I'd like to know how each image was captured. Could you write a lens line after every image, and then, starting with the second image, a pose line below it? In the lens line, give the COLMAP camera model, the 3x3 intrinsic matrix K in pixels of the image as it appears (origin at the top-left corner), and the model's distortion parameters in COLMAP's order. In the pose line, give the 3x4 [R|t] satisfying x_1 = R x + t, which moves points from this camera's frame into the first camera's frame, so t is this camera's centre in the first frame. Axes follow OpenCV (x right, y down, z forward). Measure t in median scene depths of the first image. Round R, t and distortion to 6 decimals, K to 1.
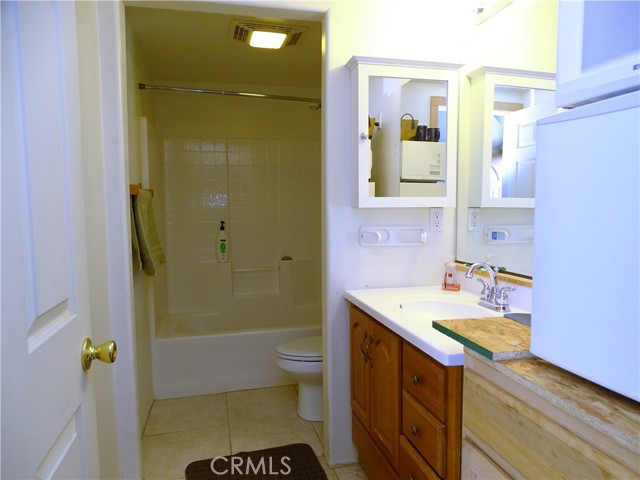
lens RADIAL K [[452.6, 0, 320.8], [0, 452.6, 241.9], [0, 0, 1]] dist [-0.002717, 0.000432]
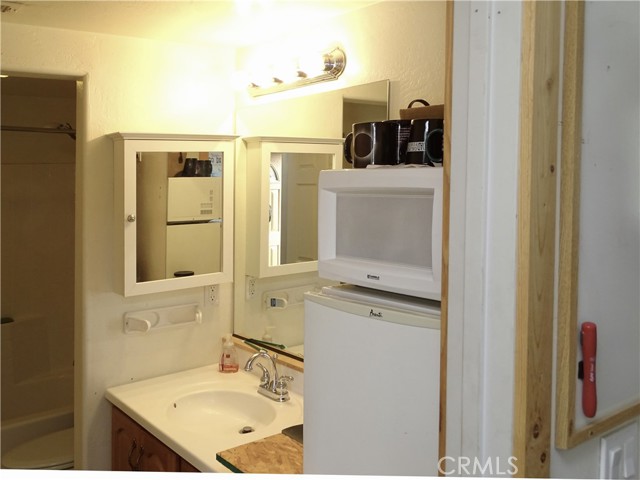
lens RADIAL K [[586.6, 0, 319.2], [0, 586.6, 238.1], [0, 0, 1]] dist [0.010882, 0.000000]
pose [[0.903471, -0.005714, 0.428610, -0.052097], [0.017504, 0.999569, -0.023572, -0.134887], [-0.428291, 0.028799, 0.903182, -0.148288]]
